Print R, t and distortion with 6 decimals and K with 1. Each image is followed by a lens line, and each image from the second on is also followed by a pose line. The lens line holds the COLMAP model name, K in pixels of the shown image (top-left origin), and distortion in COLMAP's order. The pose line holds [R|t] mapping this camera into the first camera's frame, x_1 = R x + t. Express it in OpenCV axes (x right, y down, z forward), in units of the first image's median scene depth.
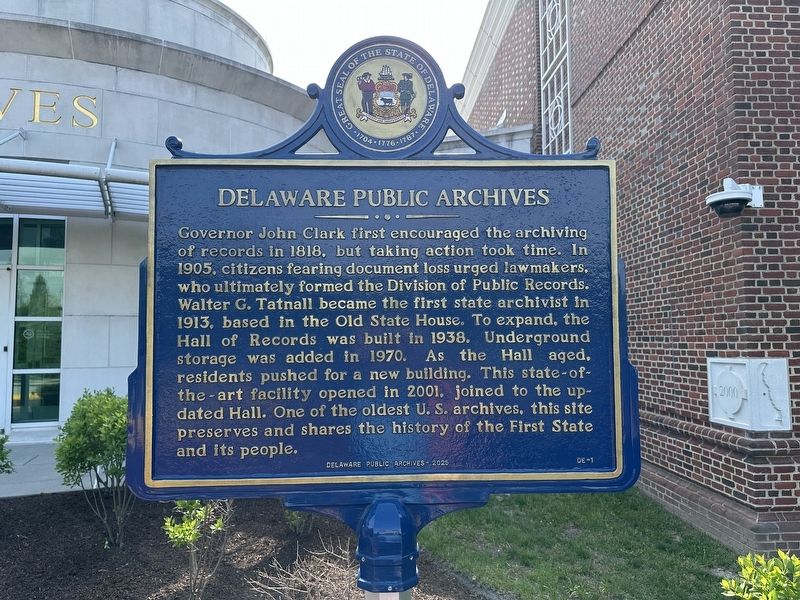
lens RADIAL K [[558.0, 0, 403.2], [0, 558.0, 302.6], [0, 0, 1]] dist [0.047209, -0.029740]
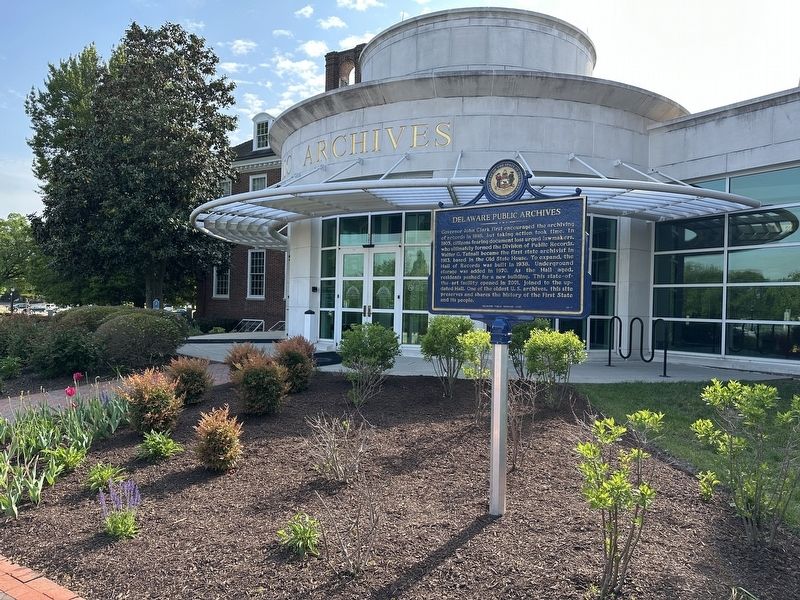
lens RADIAL K [[558.0, 0, 398.7], [0, 558.0, 301.3], [0, 0, 1]] dist [0.047209, -0.029740]
pose [[0.819016, 0.020810, -0.573393, 1.206231], [0.006350, 0.998952, 0.045325, 0.118602], [0.573735, -0.040763, 0.818026, -1.716046]]
